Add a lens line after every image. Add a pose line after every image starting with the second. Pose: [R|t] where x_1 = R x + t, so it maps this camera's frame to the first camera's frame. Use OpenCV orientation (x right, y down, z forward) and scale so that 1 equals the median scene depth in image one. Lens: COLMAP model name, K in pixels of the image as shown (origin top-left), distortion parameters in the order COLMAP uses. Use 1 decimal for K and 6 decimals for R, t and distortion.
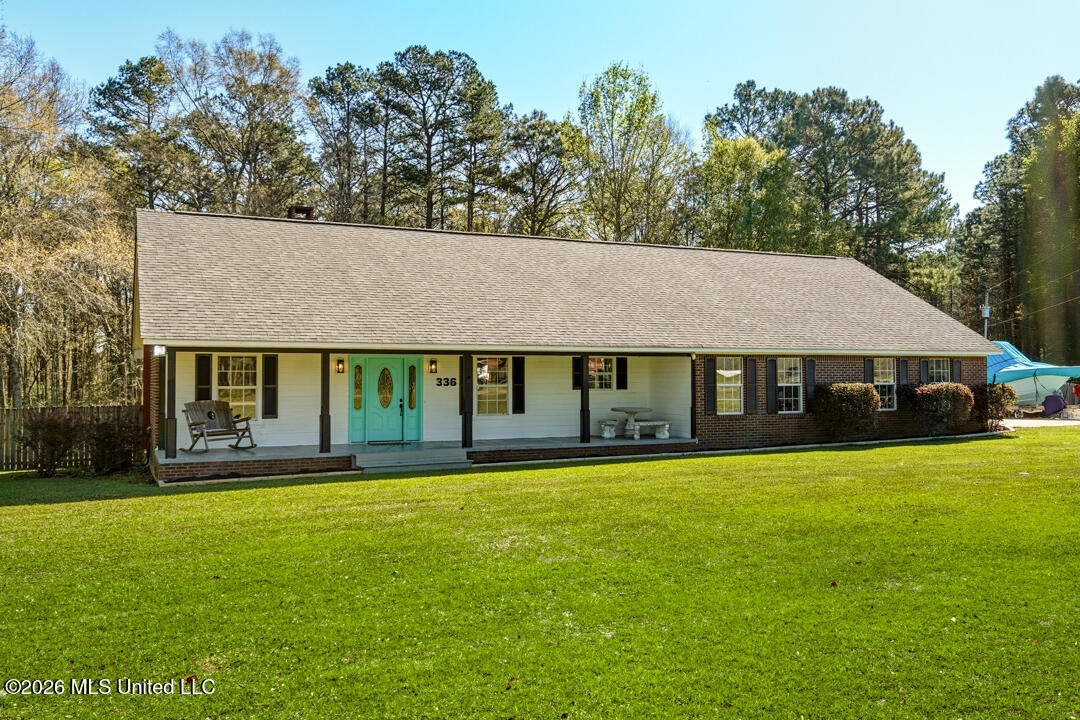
lens RADIAL K [[892.4, 0, 540.0], [0, 892.4, 335.1], [0, 0, 1]] dist [0.021717, -0.012838]
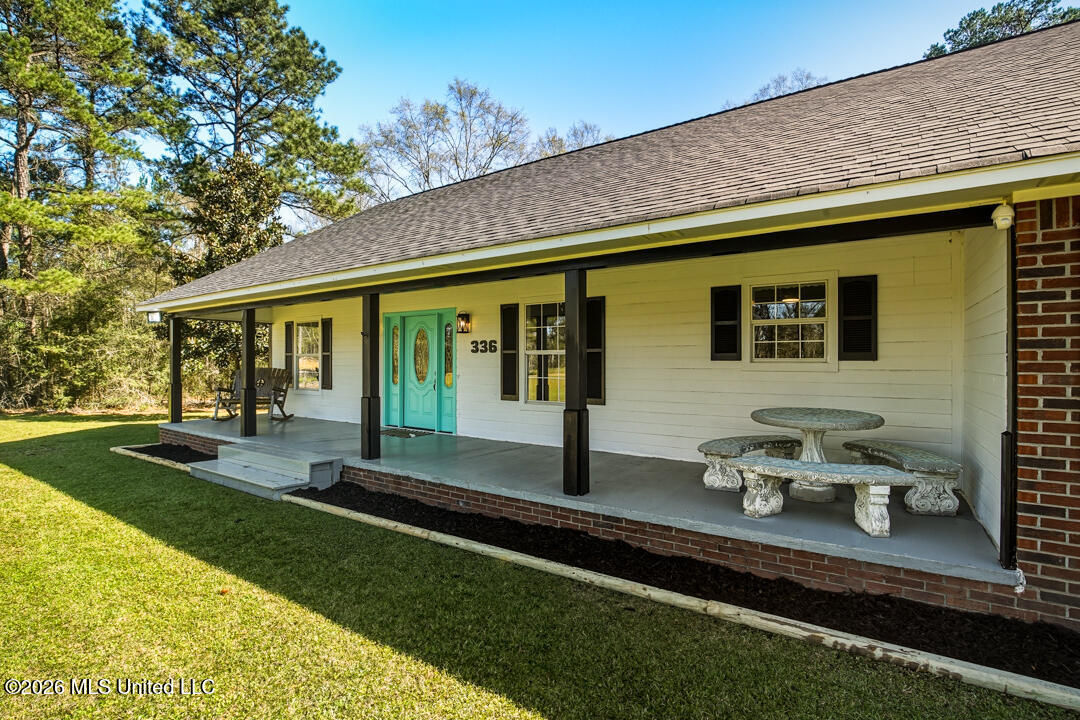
lens RADIAL K [[501.5, 0, 532.3], [0, 501.5, 361.0], [0, 0, 1]] dist [-0.036771, 0.006797]
pose [[0.497698, 0.004352, -0.867340, 0.087844], [0.039695, 0.998825, 0.027790, 0.021085], [0.866442, -0.048260, 0.496940, 0.330424]]
